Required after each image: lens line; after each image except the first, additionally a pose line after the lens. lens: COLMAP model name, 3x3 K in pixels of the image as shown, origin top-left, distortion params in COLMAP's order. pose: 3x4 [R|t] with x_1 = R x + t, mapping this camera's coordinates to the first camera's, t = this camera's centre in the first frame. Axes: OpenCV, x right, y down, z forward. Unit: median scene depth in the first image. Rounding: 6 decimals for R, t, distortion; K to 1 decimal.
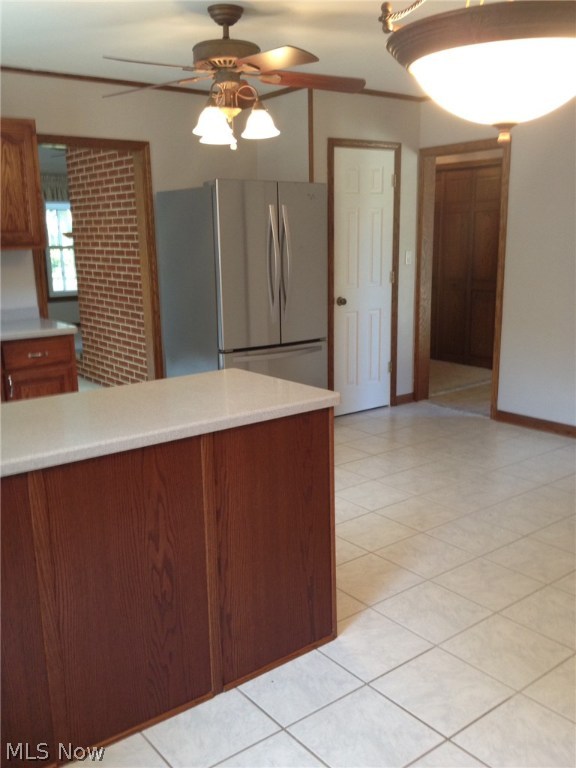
lens RADIAL K [[745.6, 0, 292.3], [0, 745.6, 387.7], [0, 0, 1]] dist [0.157300, -0.326709]
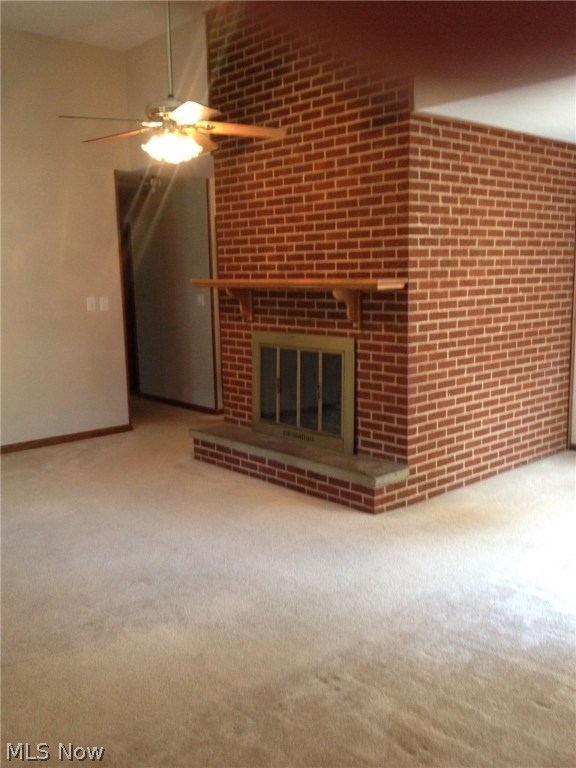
lens RADIAL K [[745.6, 0, 292.3], [0, 745.6, 387.7], [0, 0, 1]] dist [0.157300, -0.326709]
pose [[-0.106797, -0.131120, 0.985597, -2.283787], [0.224430, 0.962505, 0.152367, -0.588241], [-0.968620, 0.237470, -0.073365, 2.908807]]
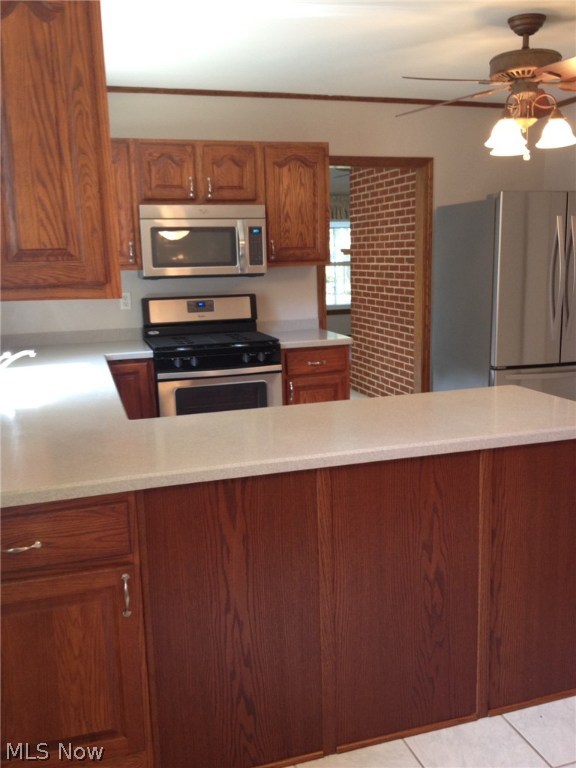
lens RADIAL K [[745.6, 0, 292.3], [0, 745.6, 387.7], [0, 0, 1]] dist [0.157300, -0.326709]
pose [[0.939349, 0.059176, -0.337818, -0.009224], [-0.065680, 0.997810, -0.007846, 0.001928], [0.336614, 0.029558, 0.941179, -0.005188]]
